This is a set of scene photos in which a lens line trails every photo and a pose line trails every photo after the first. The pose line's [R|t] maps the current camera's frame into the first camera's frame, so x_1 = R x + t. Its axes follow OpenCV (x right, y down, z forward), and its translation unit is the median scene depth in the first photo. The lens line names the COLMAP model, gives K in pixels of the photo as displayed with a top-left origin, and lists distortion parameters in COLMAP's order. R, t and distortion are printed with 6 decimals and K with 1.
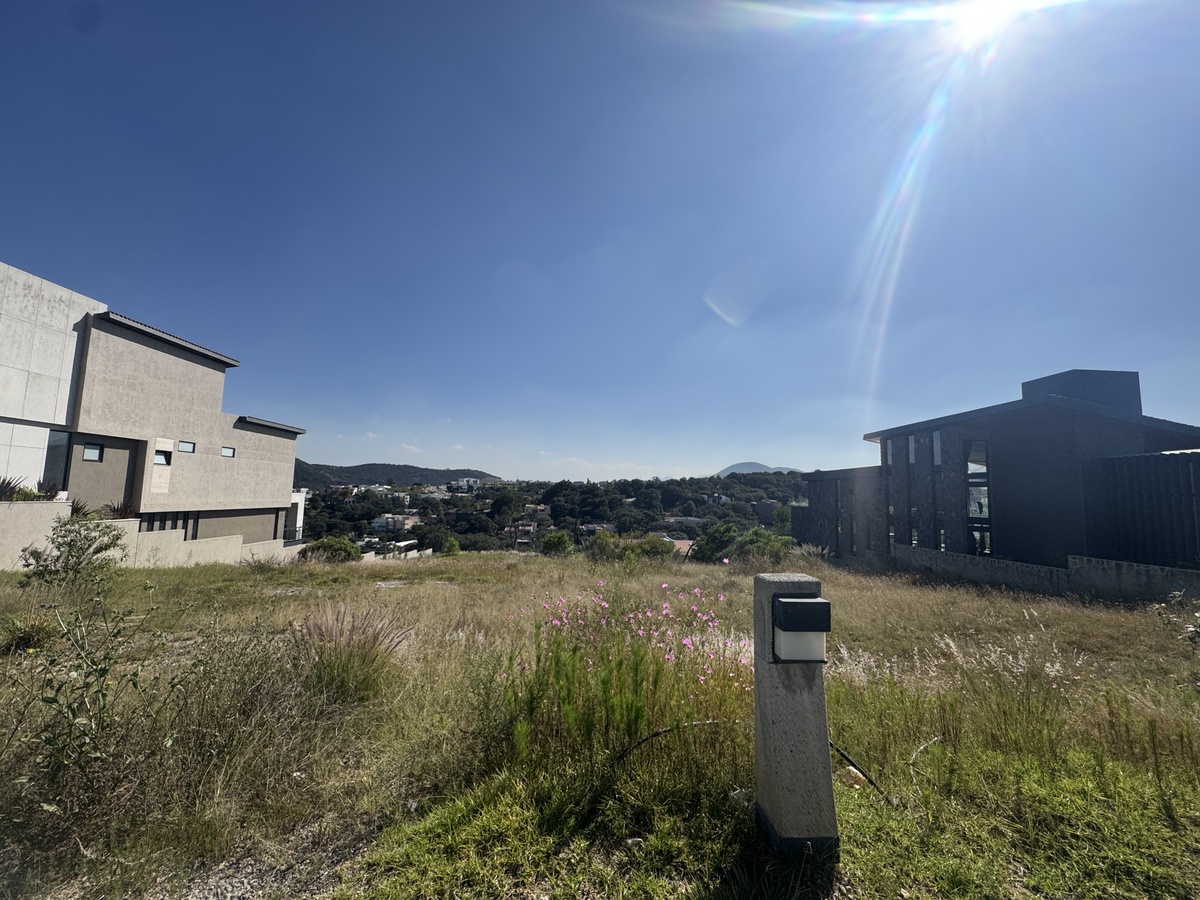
lens RADIAL K [[478.6, 0, 591.8], [0, 478.6, 446.7], [0, 0, 1]] dist [-0.001618, 0.000591]
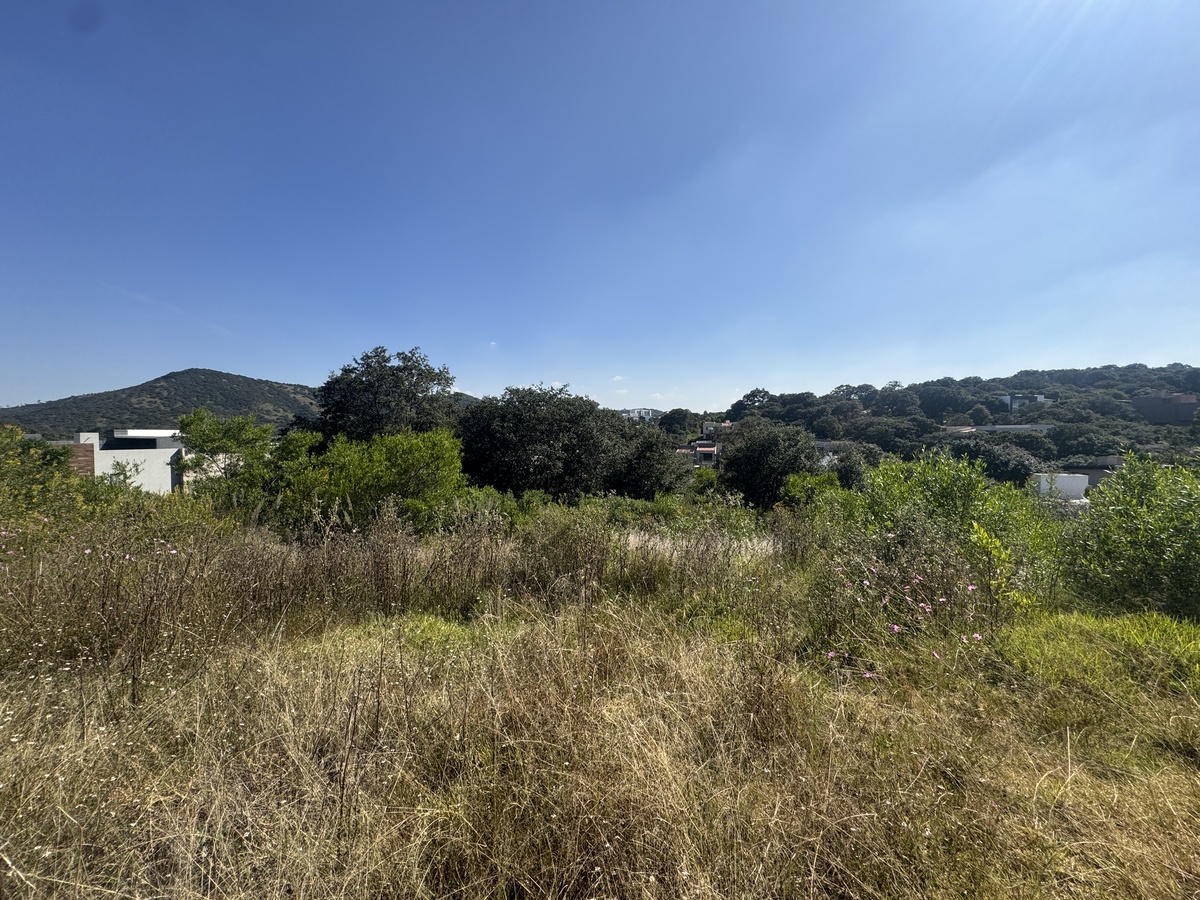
lens RADIAL K [[478.6, 0, 599.4], [0, 478.6, 450.5], [0, 0, 1]] dist [-0.001618, 0.000591]
pose [[0.939830, -0.013857, -0.341361, -0.038107], [0.059654, 0.990484, 0.124031, 0.061235], [0.336394, -0.136932, 0.931713, 0.241676]]
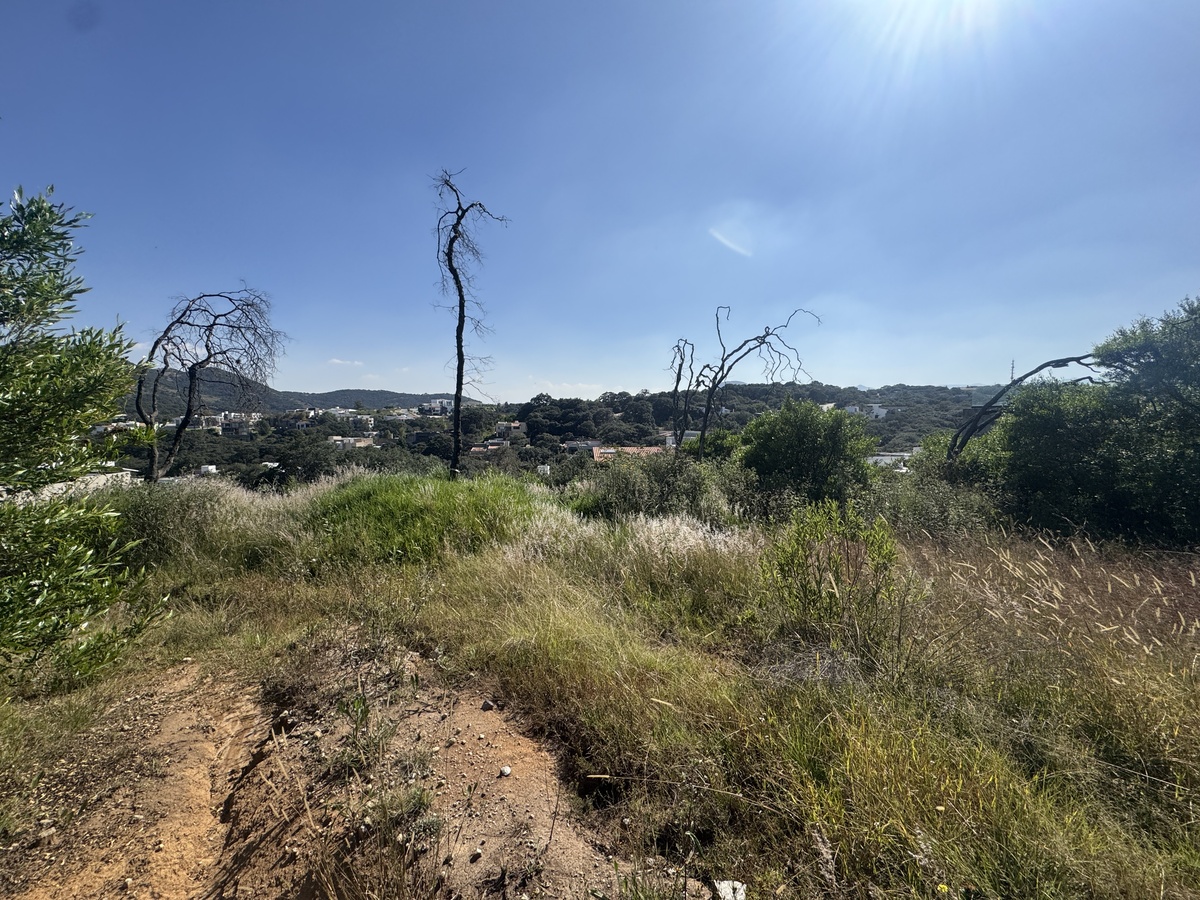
lens RADIAL K [[478.6, 0, 598.0], [0, 478.6, 449.2], [0, 0, 1]] dist [-0.001618, 0.000591]
pose [[0.998641, -0.023838, 0.046336, 0.001913], [0.015812, 0.985924, 0.166443, 0.027656], [-0.049651, -0.165484, 0.984962, 0.124861]]
